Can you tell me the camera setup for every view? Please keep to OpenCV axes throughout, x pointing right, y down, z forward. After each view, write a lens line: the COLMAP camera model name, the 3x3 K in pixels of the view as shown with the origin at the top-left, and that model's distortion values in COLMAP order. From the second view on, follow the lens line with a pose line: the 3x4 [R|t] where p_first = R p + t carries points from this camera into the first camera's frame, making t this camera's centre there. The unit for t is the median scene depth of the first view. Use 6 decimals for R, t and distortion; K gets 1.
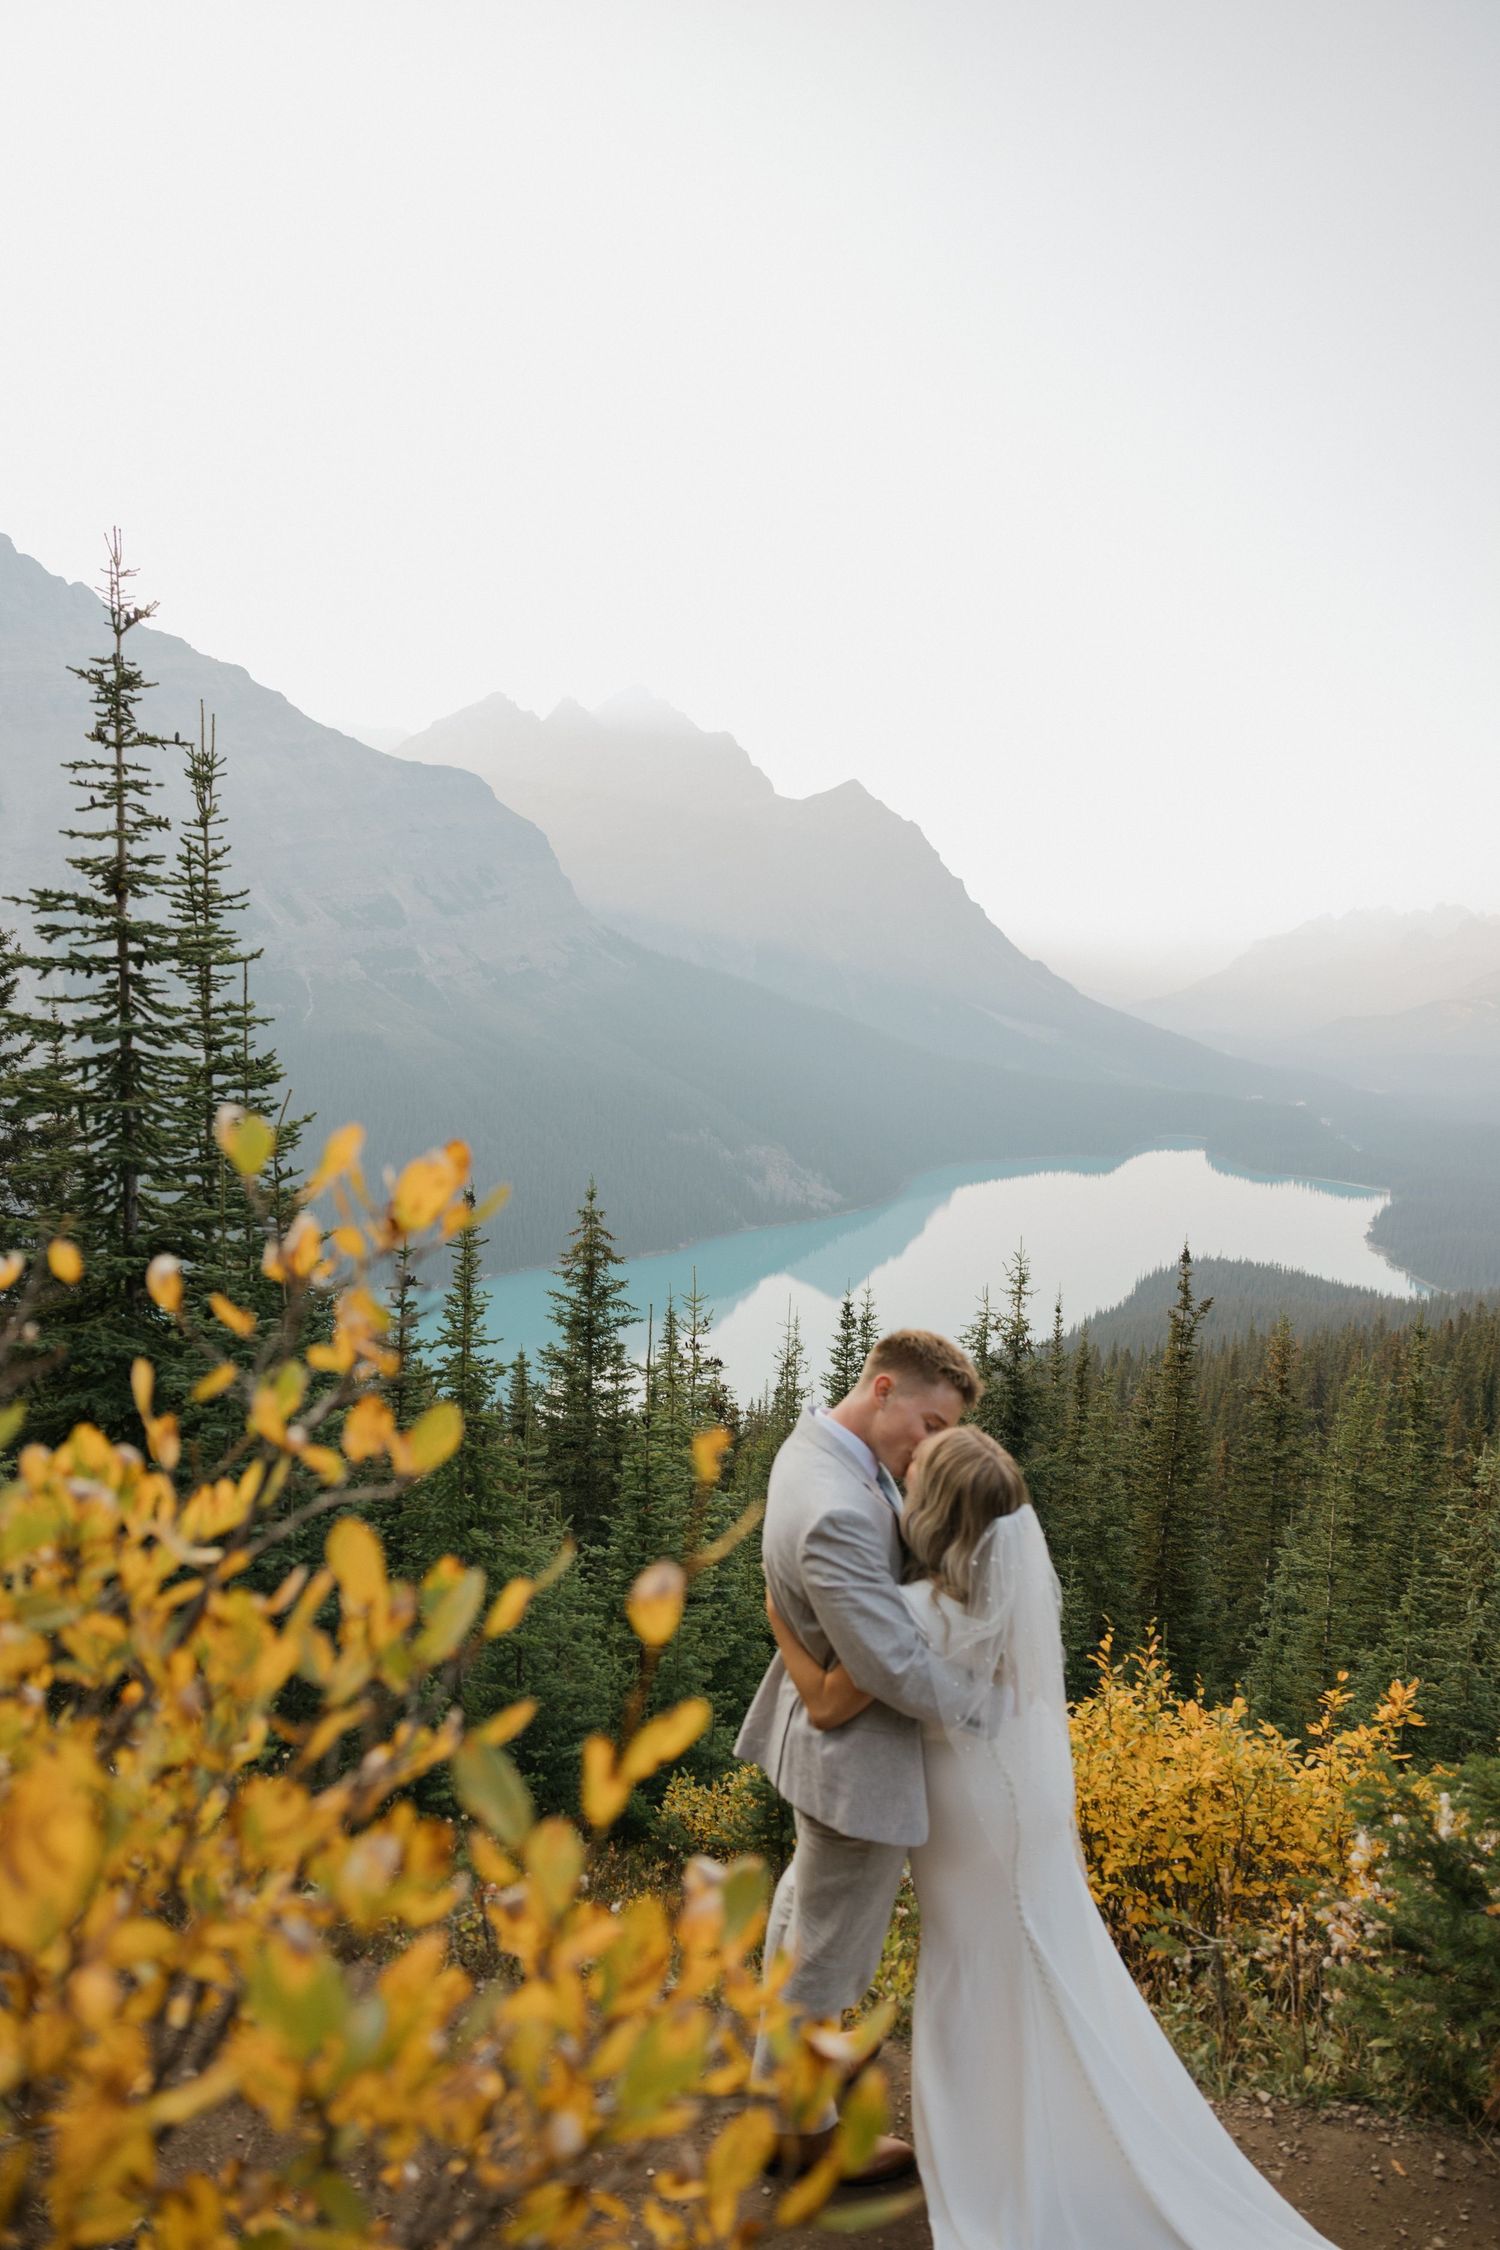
lens RADIAL K [[1516.4, 0, 742.3], [0, 1516.4, 1125.5], [0, 0, 1]] dist [-0.000029, 0.009346]
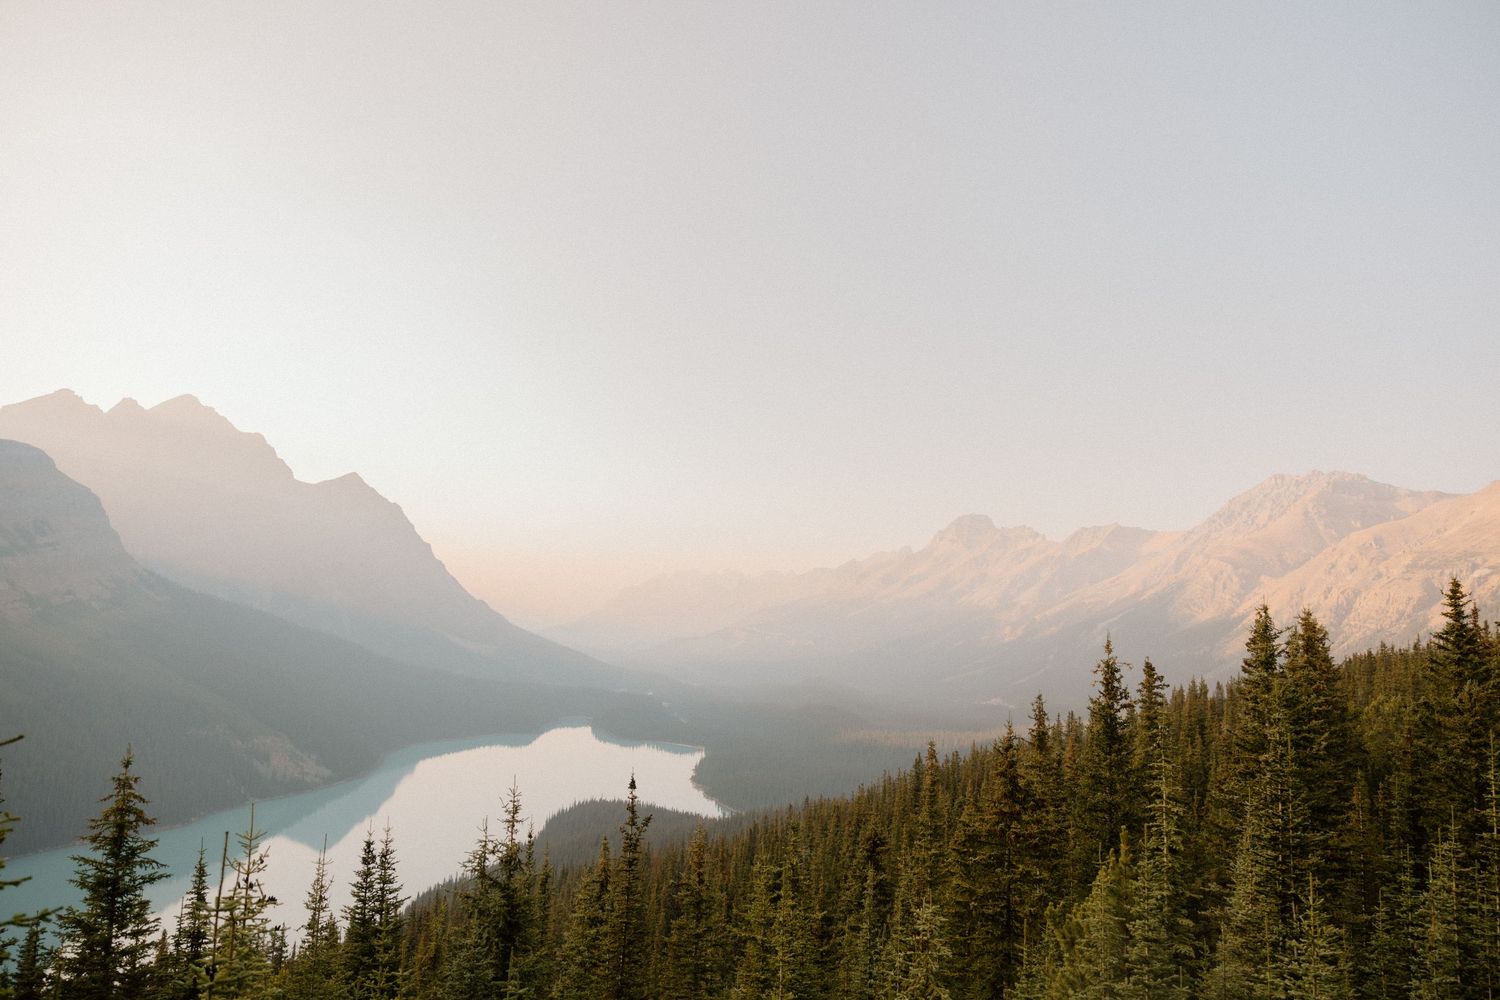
lens RADIAL K [[1010.9, 0, 737.4], [0, 1010.9, 500.6], [0, 0, 1]] dist [-0.000029, 0.009346]
pose [[0.905015, 0.055365, 0.421762, -0.016947], [0.032538, 0.979579, -0.198409, 0.018575], [-0.424134, 0.193286, 0.884732, 0.102355]]
